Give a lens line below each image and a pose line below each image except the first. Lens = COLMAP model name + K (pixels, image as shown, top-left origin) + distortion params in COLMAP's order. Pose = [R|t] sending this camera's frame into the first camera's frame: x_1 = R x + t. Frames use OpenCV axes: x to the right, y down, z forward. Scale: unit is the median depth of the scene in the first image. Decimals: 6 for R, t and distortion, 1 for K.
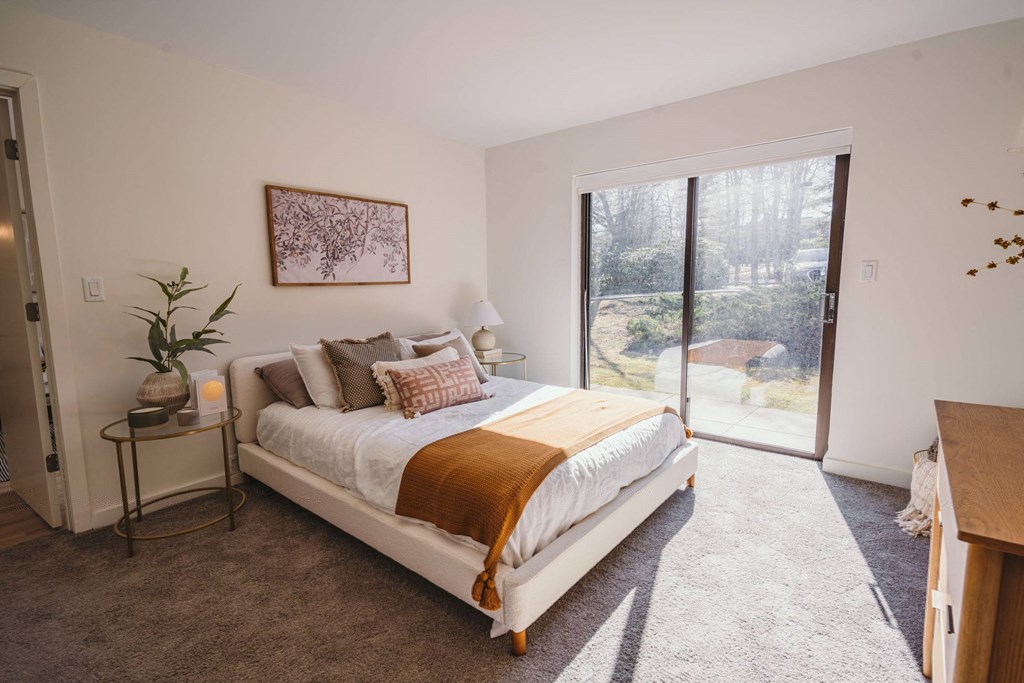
lens RADIAL K [[449.2, 0, 513.6], [0, 449.2, 335.6], [0, 0, 1]] dist [-0.001354, -0.000065]
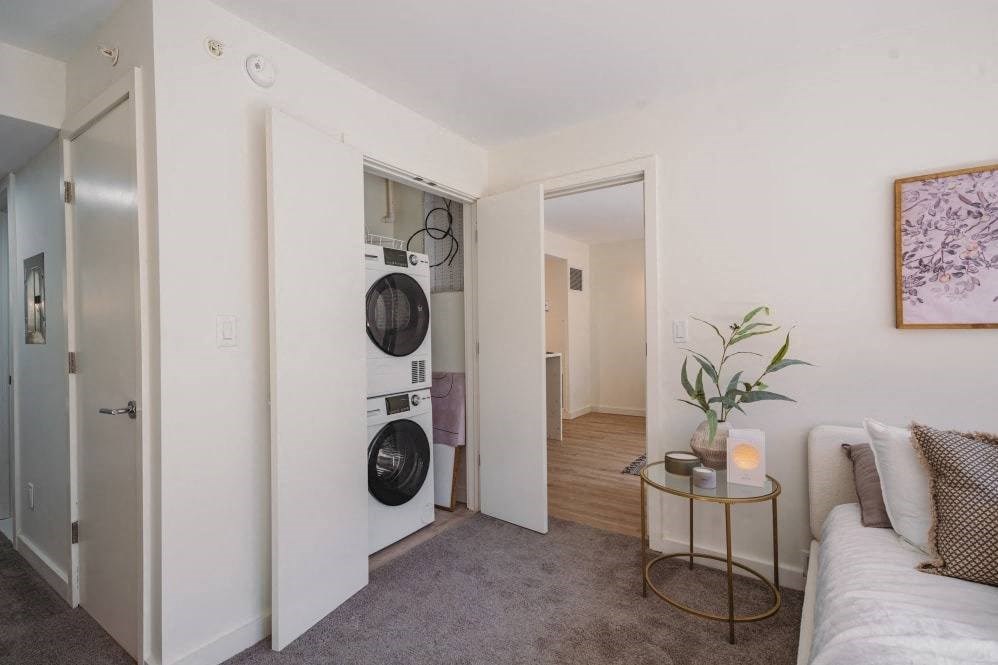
lens RADIAL K [[461.0, 0, 497.7], [0, 461.0, 332.5], [0, 0, 1]] dist [-0.000200, -0.001080]
pose [[0.074993, 0.014296, -0.997082, 0.099342], [-0.107648, 0.994170, 0.006158, -0.045591], [0.991357, 0.106872, 0.076095, 0.366954]]
